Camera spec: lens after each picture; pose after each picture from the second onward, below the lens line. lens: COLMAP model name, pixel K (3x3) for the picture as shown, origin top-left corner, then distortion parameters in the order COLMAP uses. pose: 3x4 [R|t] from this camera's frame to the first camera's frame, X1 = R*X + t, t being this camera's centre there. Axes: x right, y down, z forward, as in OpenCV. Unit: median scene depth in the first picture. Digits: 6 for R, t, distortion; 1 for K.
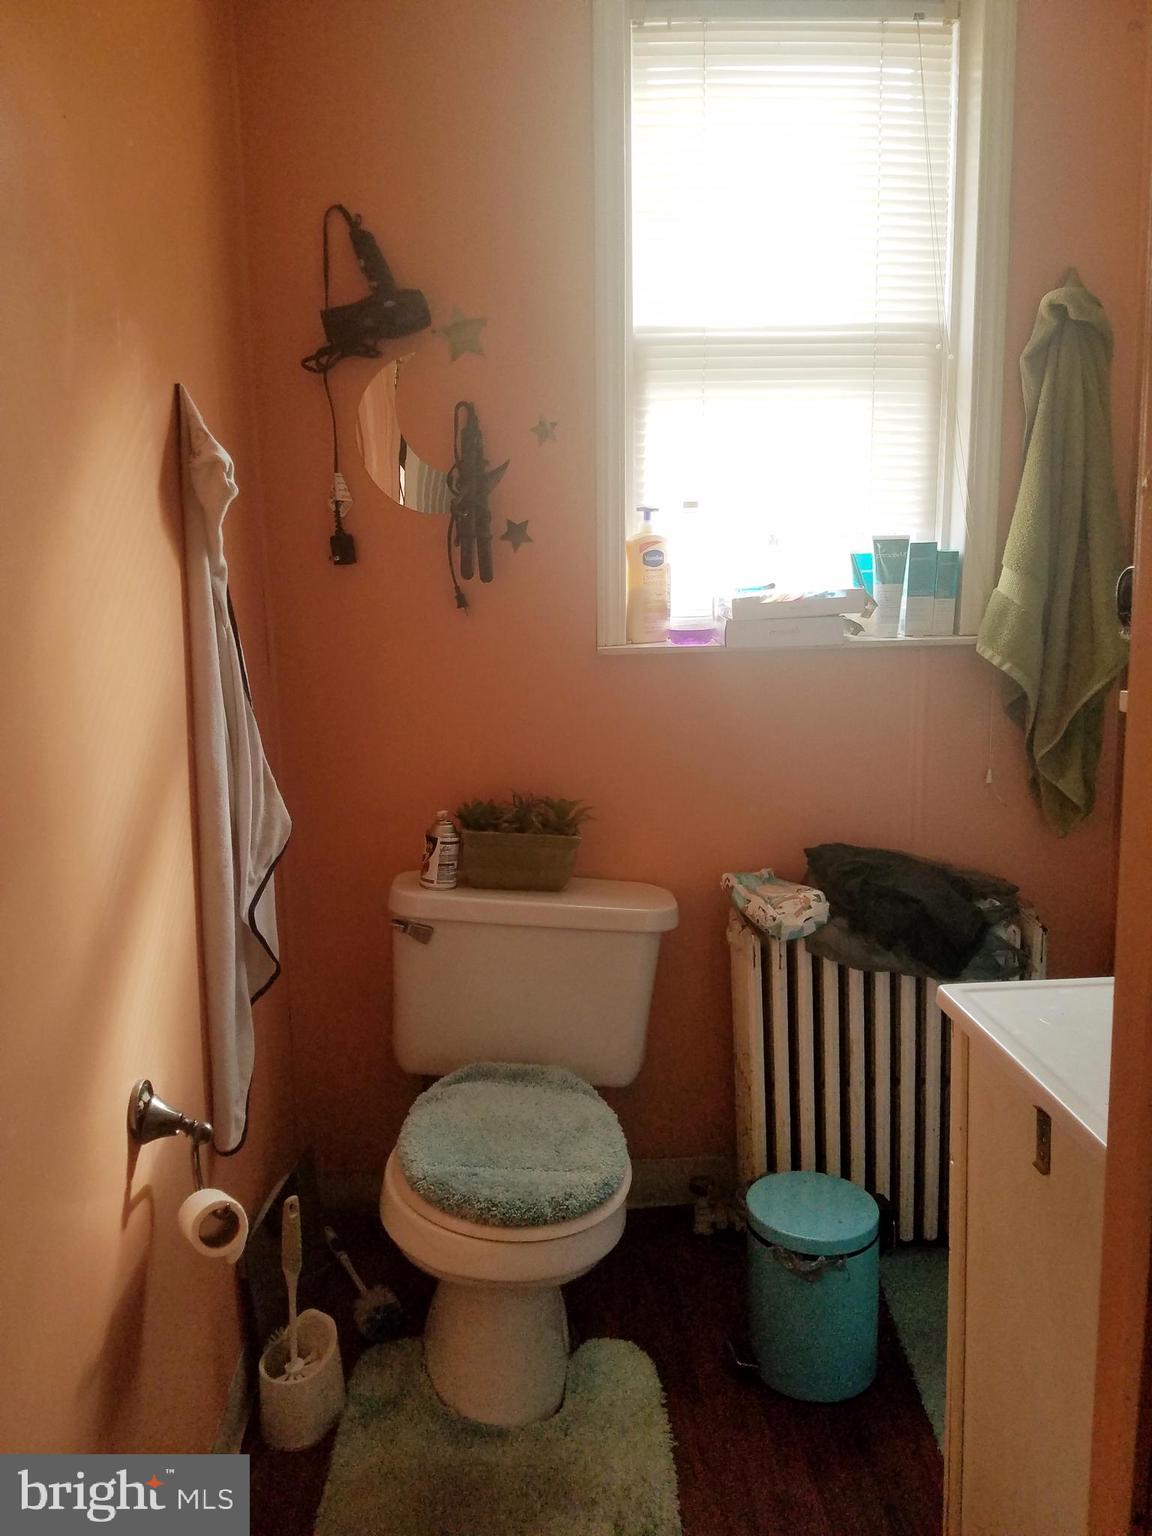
lens RADIAL K [[1161.3, 0, 579.3], [0, 1161.3, 776.5], [0, 0, 1]] dist [0.226683, -0.449103]
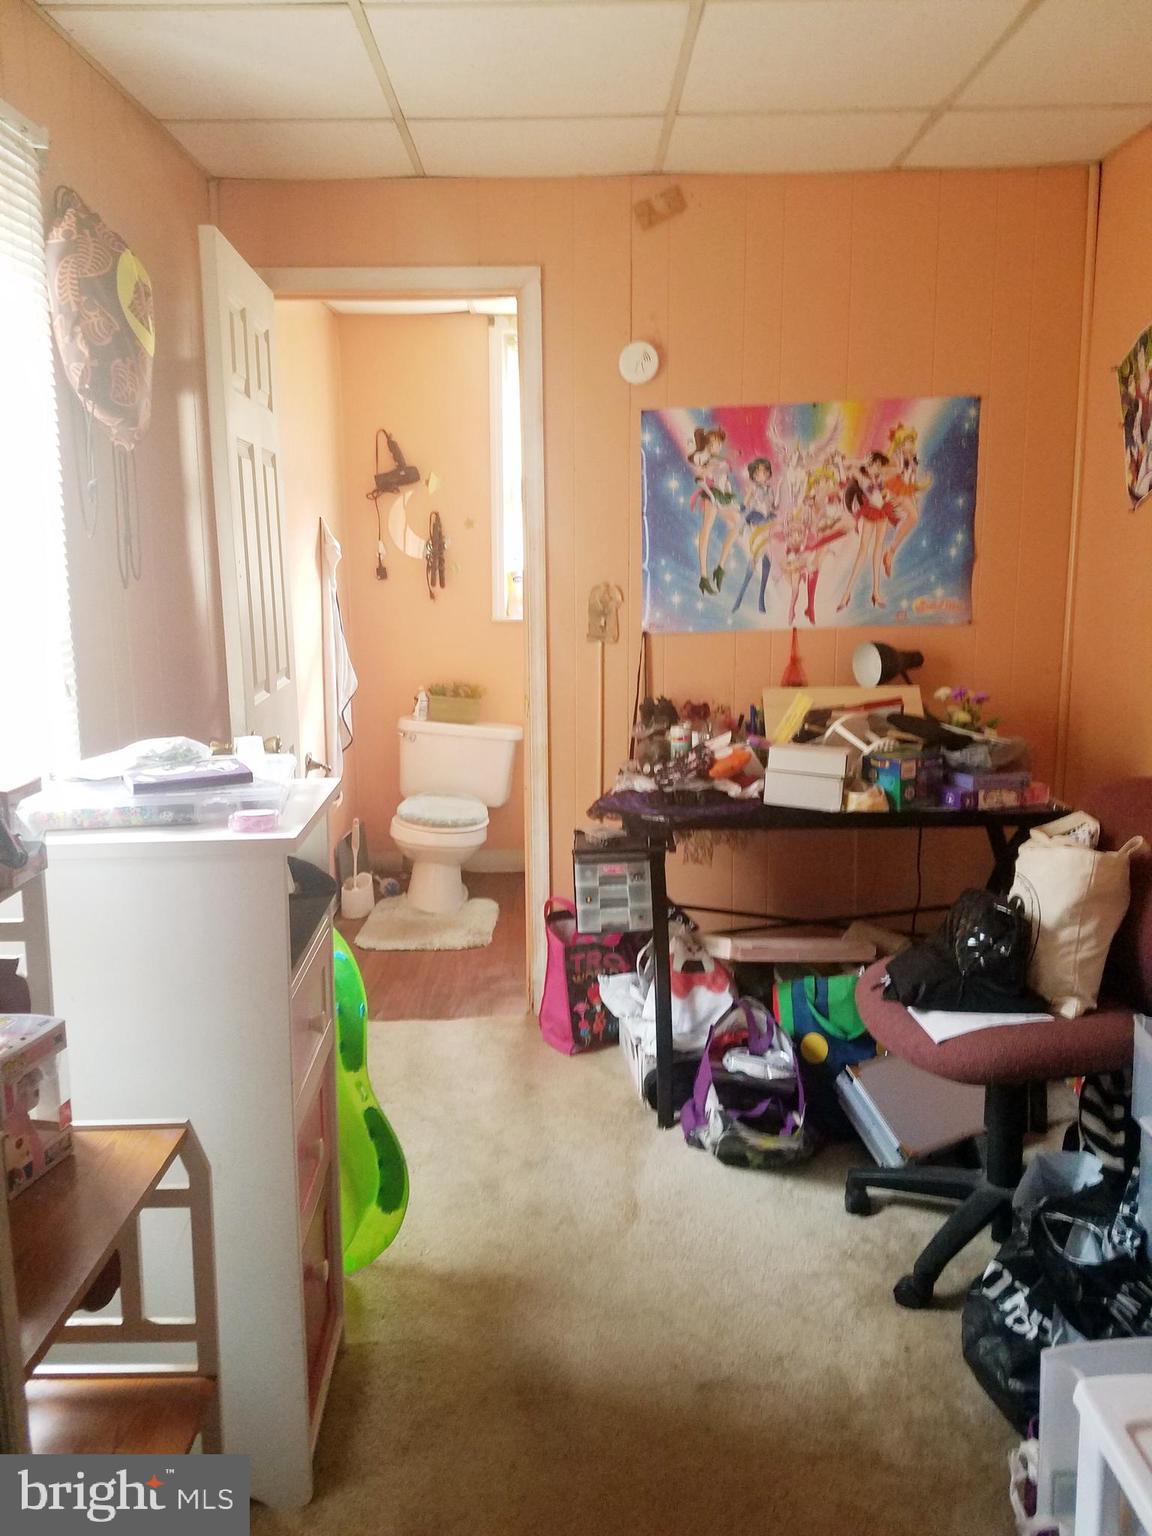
lens RADIAL K [[1161.3, 0, 579.3], [0, 1161.3, 776.5], [0, 0, 1]] dist [0.226683, -0.449103]
pose [[0.998344, 0.027208, -0.050688, 0.336461], [-0.026538, 0.999552, 0.013849, 0.176468], [0.051042, -0.012481, 0.998618, -1.380260]]
